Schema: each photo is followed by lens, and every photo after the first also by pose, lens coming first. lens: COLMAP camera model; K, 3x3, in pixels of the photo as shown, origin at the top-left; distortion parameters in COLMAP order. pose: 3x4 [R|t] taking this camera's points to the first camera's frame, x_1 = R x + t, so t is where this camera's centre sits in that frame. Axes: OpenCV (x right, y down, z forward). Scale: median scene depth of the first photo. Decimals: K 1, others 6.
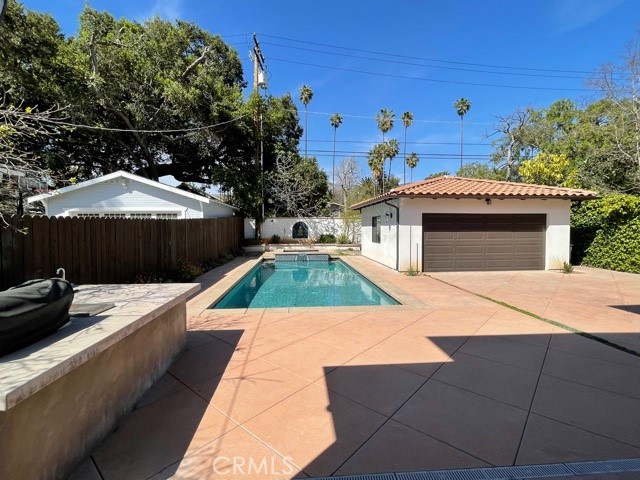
lens RADIAL K [[308.4, 0, 318.6], [0, 308.4, 240.5], [0, 0, 1]] dist [0.001114, -0.000020]
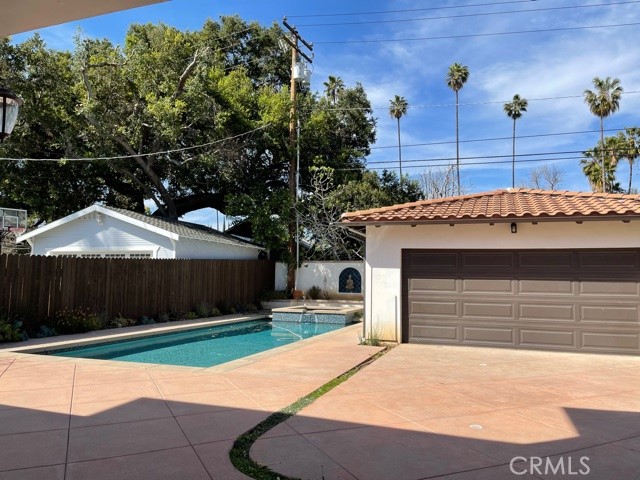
lens RADIAL K [[481.3, 0, 320.6], [0, 481.3, 238.1], [0, 0, 1]] dist [0.018513, 0.007168]
pose [[0.920302, -0.019723, -0.390712, 0.304840], [-0.032337, 0.991475, -0.126218, 0.009940], [0.389870, 0.128793, 0.911819, 0.022413]]
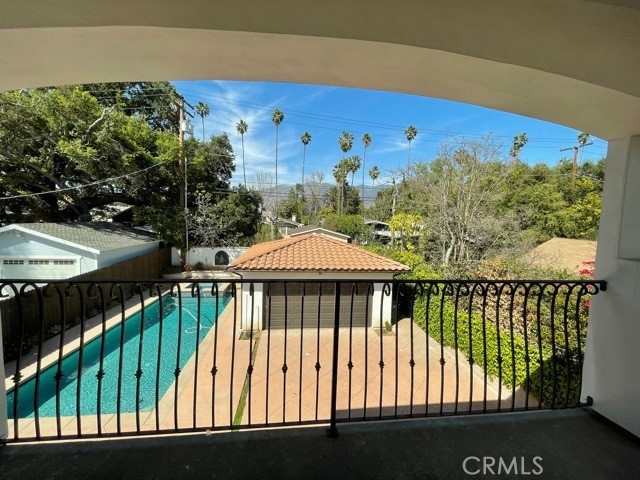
lens RADIAL K [[256.3, 0, 320.5], [0, 256.3, 239.4], [0, 0, 1]] dist [-0.002950, 0.000064]
pose [[0.997558, 0.027821, 0.064061, 0.263044], [-0.029842, 0.999080, 0.030802, -0.154678], [-0.063145, -0.032639, 0.997470, 0.014782]]
